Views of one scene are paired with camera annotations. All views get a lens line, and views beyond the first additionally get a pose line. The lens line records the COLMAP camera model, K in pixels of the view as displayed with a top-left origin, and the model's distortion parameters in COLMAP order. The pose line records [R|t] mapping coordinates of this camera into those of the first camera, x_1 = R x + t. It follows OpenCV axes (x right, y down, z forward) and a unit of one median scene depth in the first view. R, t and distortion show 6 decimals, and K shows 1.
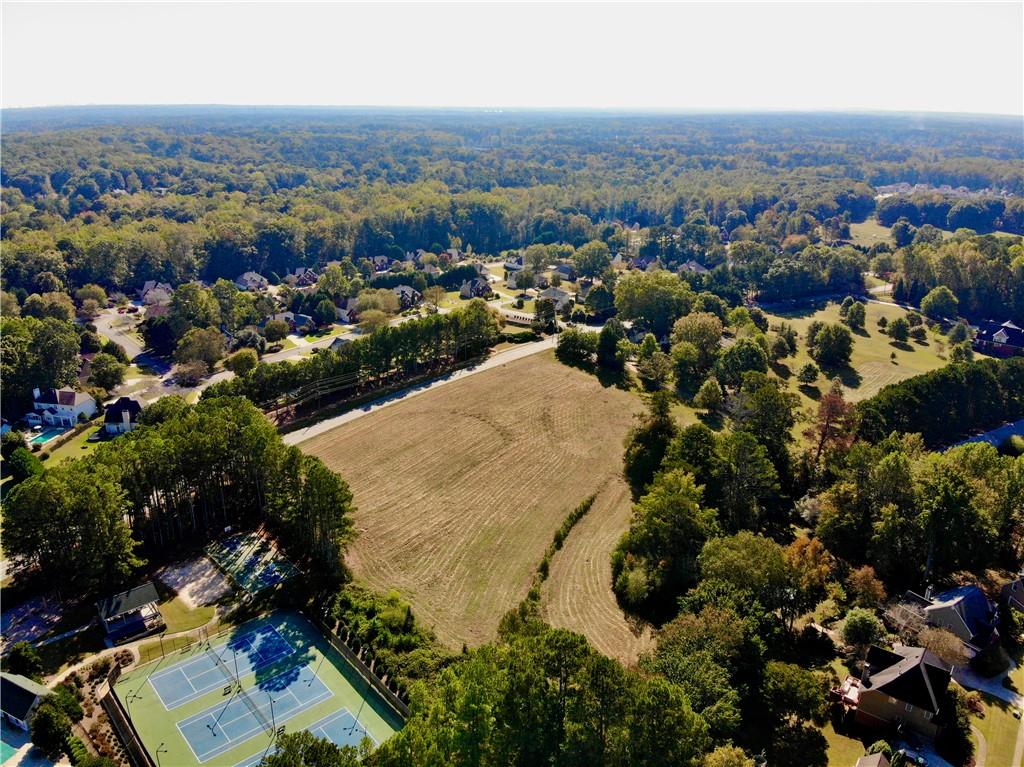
lens RADIAL K [[755.4, 0, 510.7], [0, 755.4, 384.1], [0, 0, 1]] dist [0.106105, -0.198378]
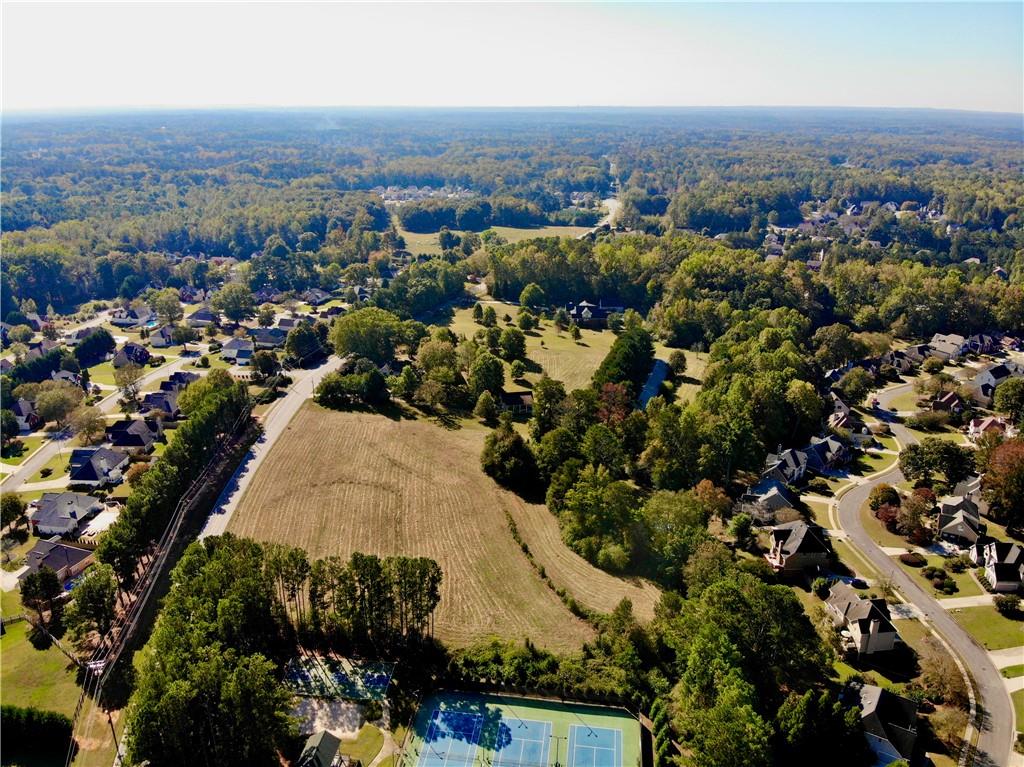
lens RADIAL K [[755.4, 0, 510.8], [0, 755.4, 380.5], [0, 0, 1]] dist [0.106105, -0.198378]
pose [[0.752868, -0.225828, 0.618216, -0.414273], [0.224637, 0.971057, 0.081152, -0.106423], [-0.618650, 0.077777, 0.781808, 0.021571]]
